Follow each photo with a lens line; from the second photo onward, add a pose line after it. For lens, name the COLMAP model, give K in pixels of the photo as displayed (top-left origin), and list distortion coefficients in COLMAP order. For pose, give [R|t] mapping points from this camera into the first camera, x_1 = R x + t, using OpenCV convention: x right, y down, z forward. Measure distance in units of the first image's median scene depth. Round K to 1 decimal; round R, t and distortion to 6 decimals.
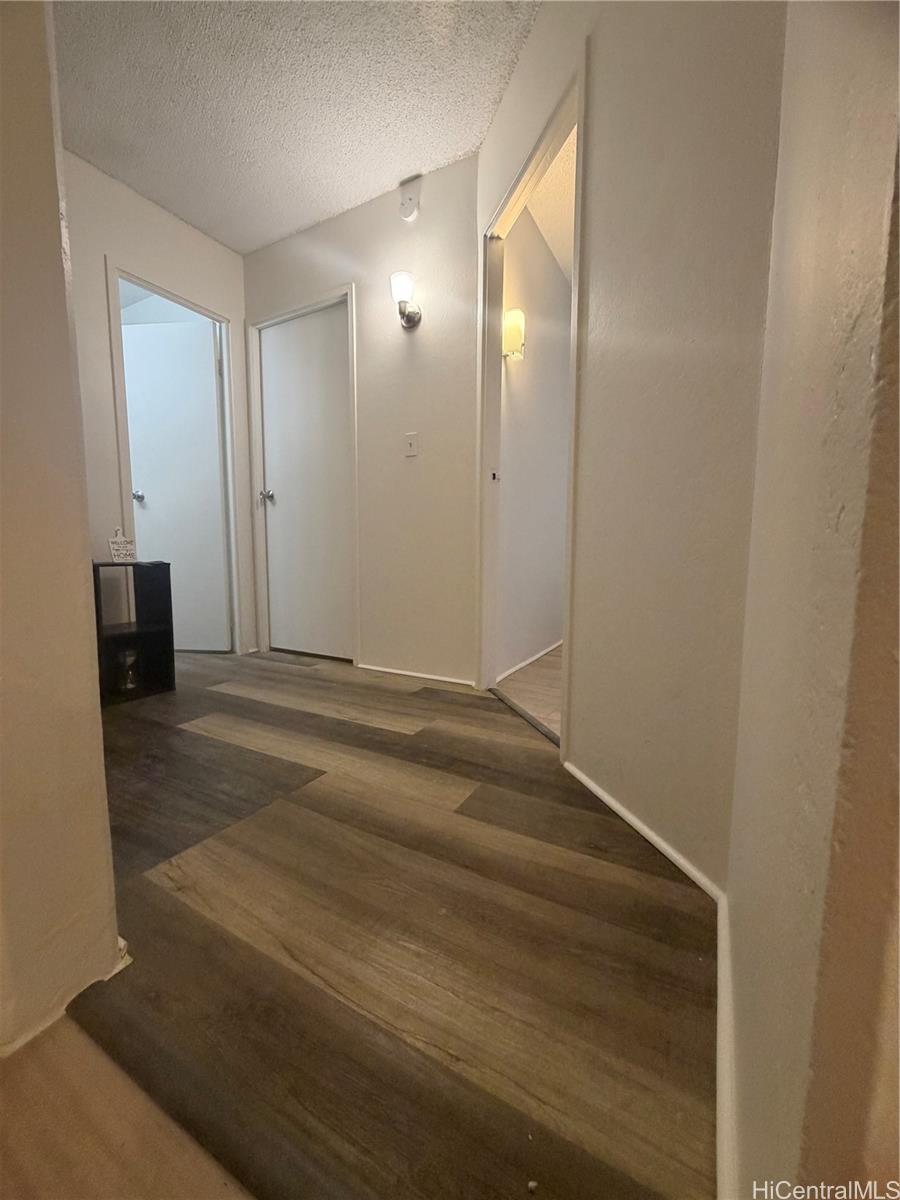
lens RADIAL K [[480.2, 0, 447.8], [0, 480.2, 599.7], [0, 0, 1]] dist [0.001956, 0.000011]
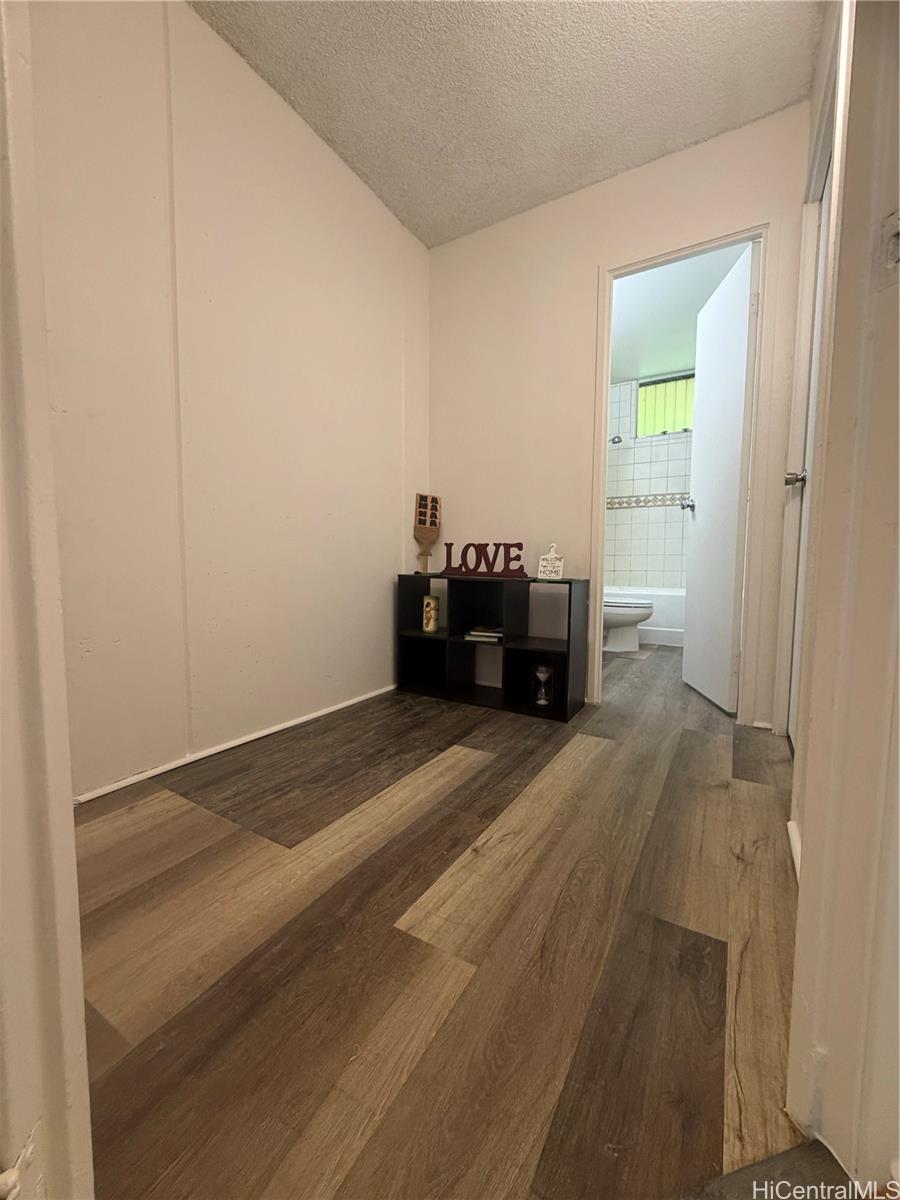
lens RADIAL K [[480.2, 0, 448.8], [0, 480.2, 596.6], [0, 0, 1]] dist [0.001956, 0.000011]
pose [[-0.033209, 0.073005, -0.996779, 0.389759], [-0.110743, 0.990919, 0.076265, -0.111121], [0.993294, 0.112919, -0.024823, 0.964355]]
